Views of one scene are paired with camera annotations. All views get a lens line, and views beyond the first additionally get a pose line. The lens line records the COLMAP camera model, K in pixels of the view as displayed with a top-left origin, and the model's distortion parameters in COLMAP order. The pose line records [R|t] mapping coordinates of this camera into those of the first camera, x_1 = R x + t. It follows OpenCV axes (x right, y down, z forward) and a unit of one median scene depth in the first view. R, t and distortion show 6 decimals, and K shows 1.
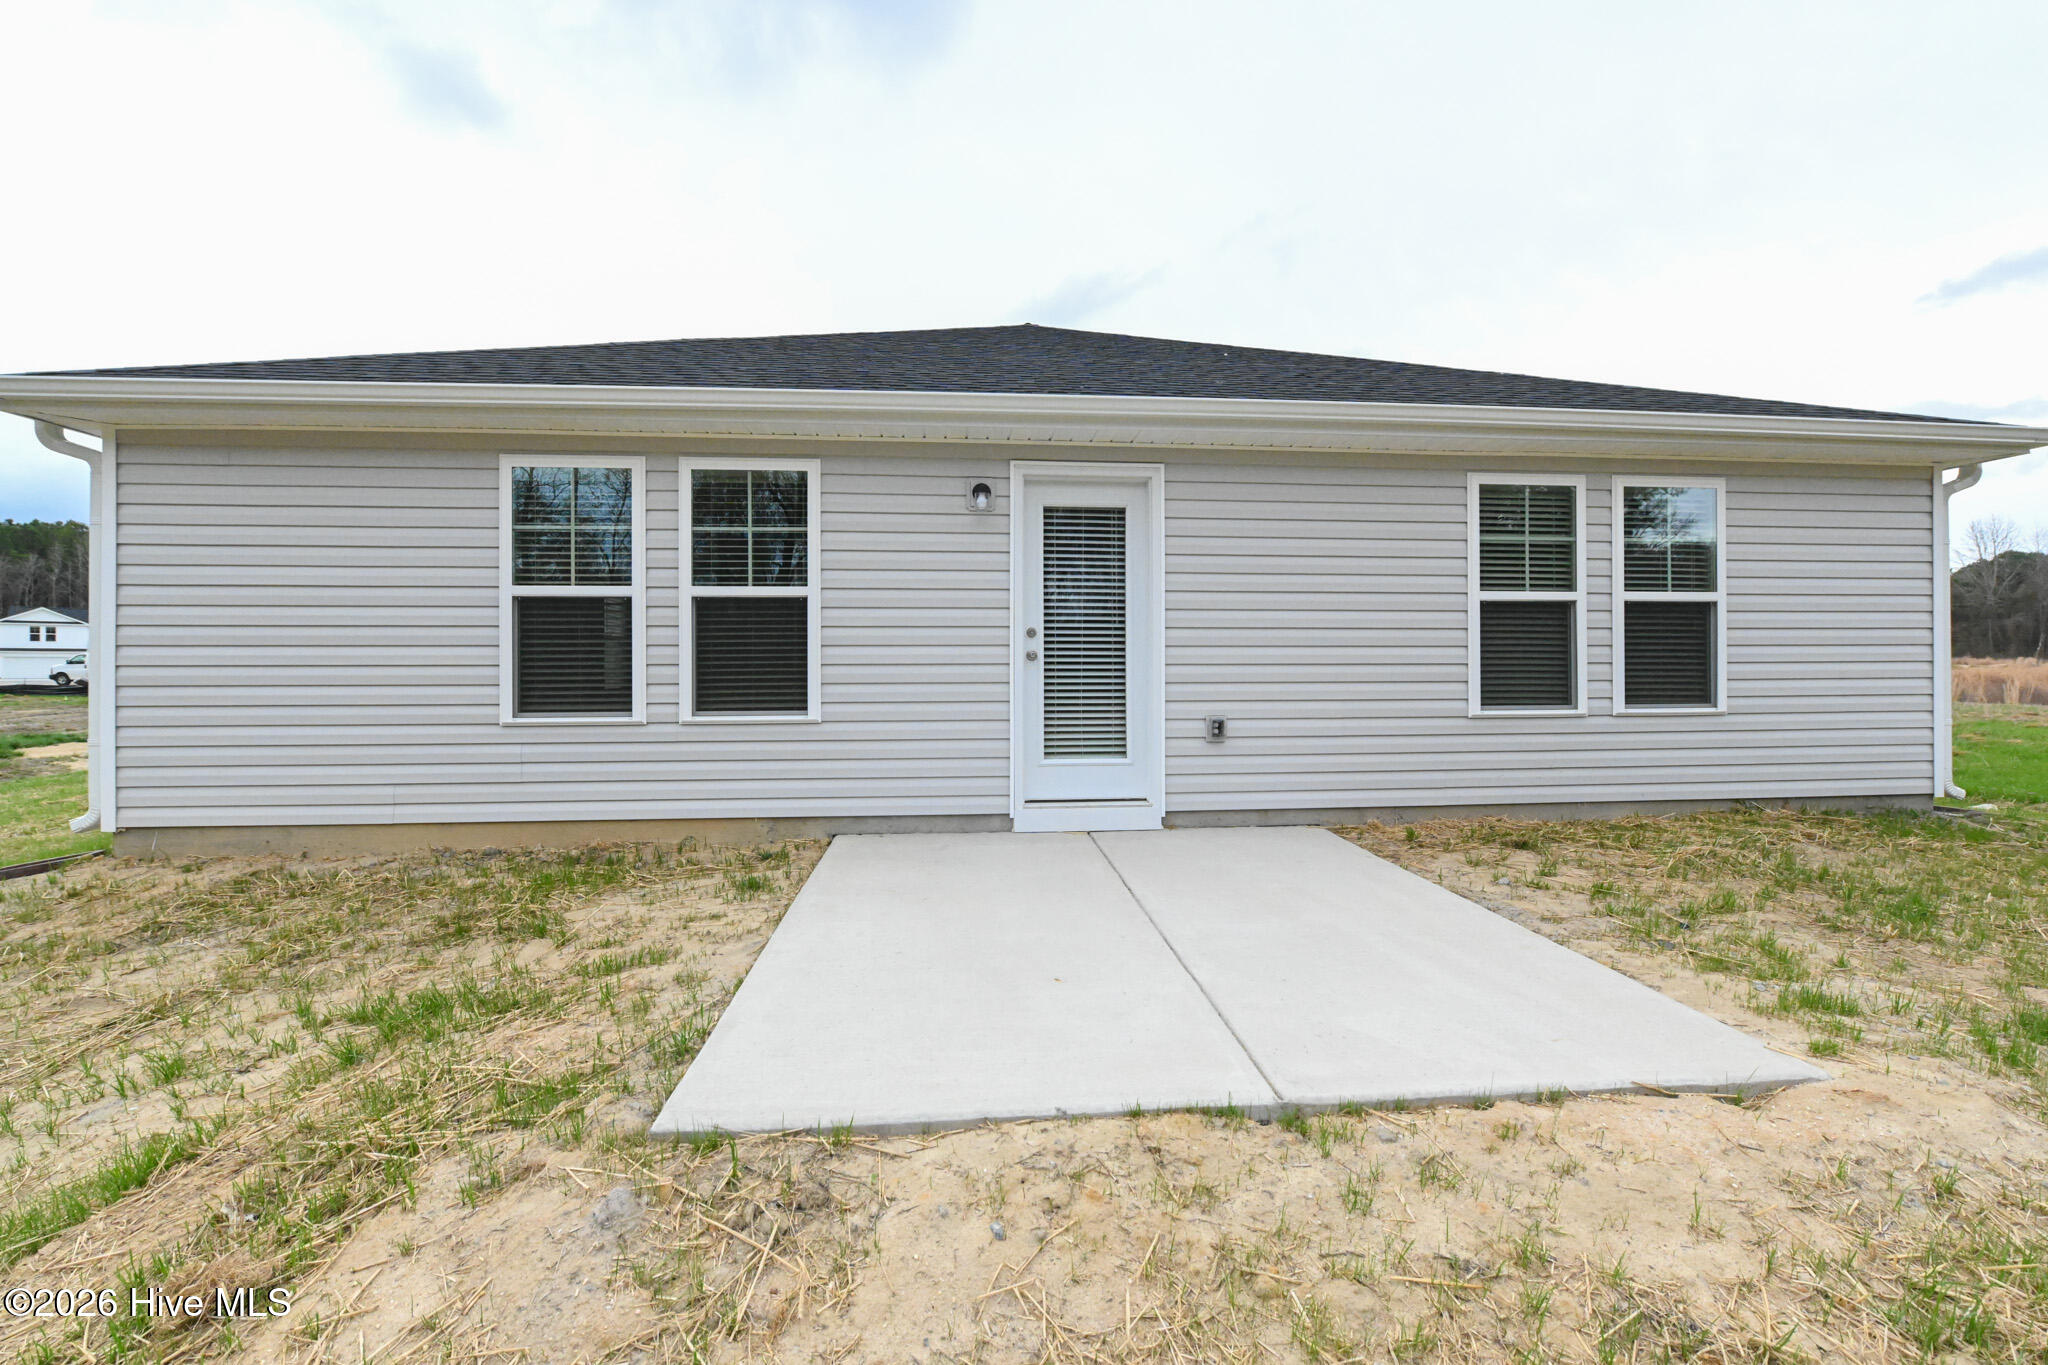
lens RADIAL K [[814.2, 0, 1023.3], [0, 814.2, 665.4], [0, 0, 1]] dist [-0.000257, -0.000312]
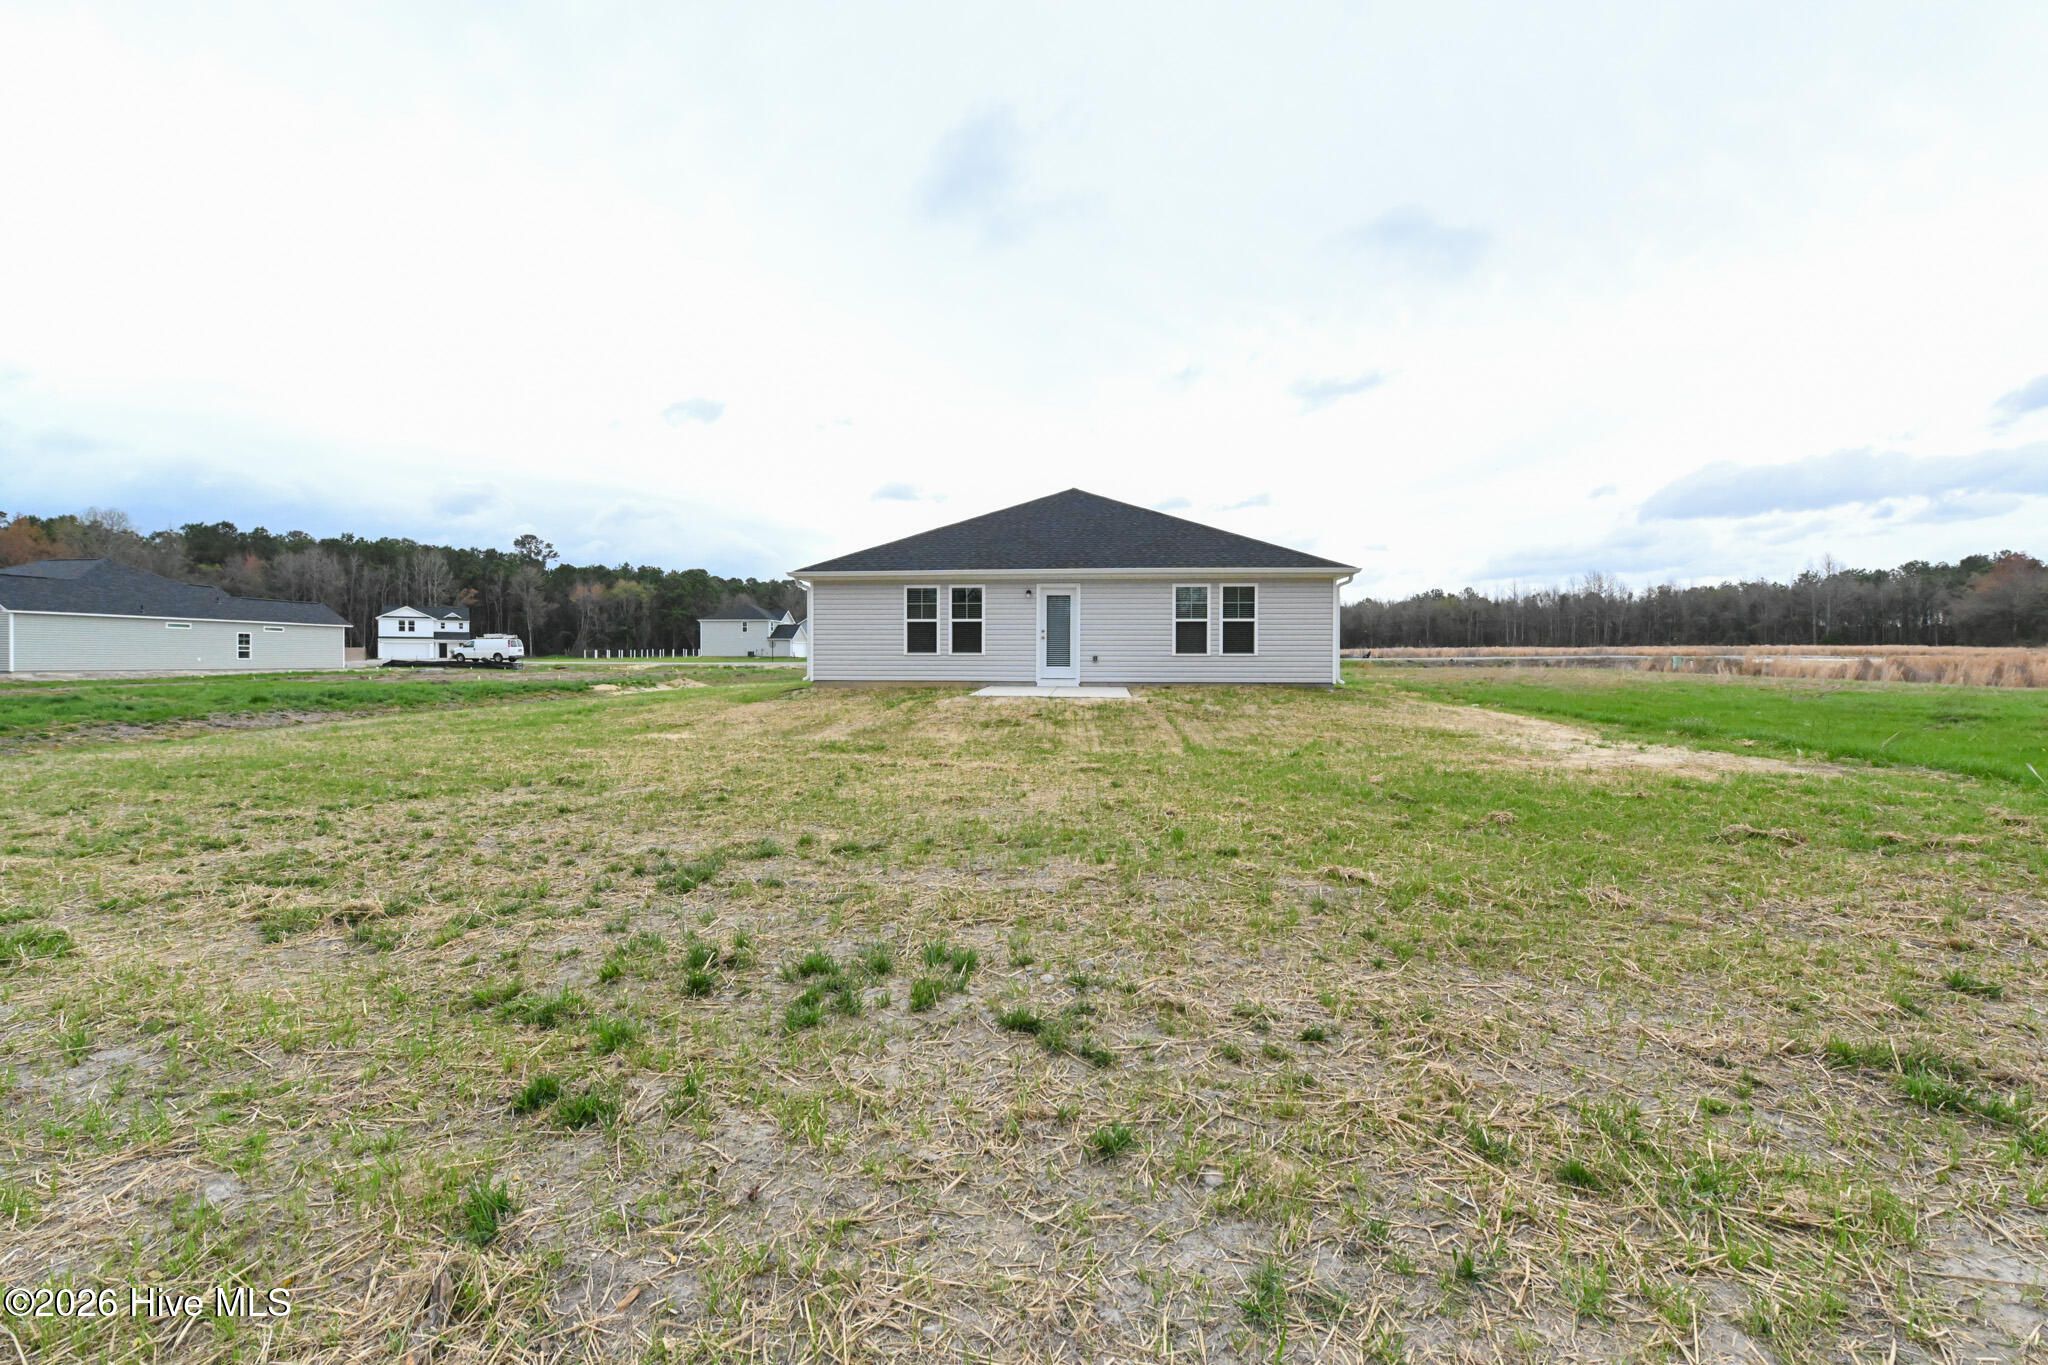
lens RADIAL K [[814.2, 0, 1023.3], [0, 814.2, 665.4], [0, 0, 1]] dist [-0.000257, -0.000312]
pose [[0.985104, 0.007211, -0.171807, 0.532791], [-0.005045, 0.999902, 0.013039, 0.062205], [0.171884, -0.011978, 0.985044, -2.493609]]
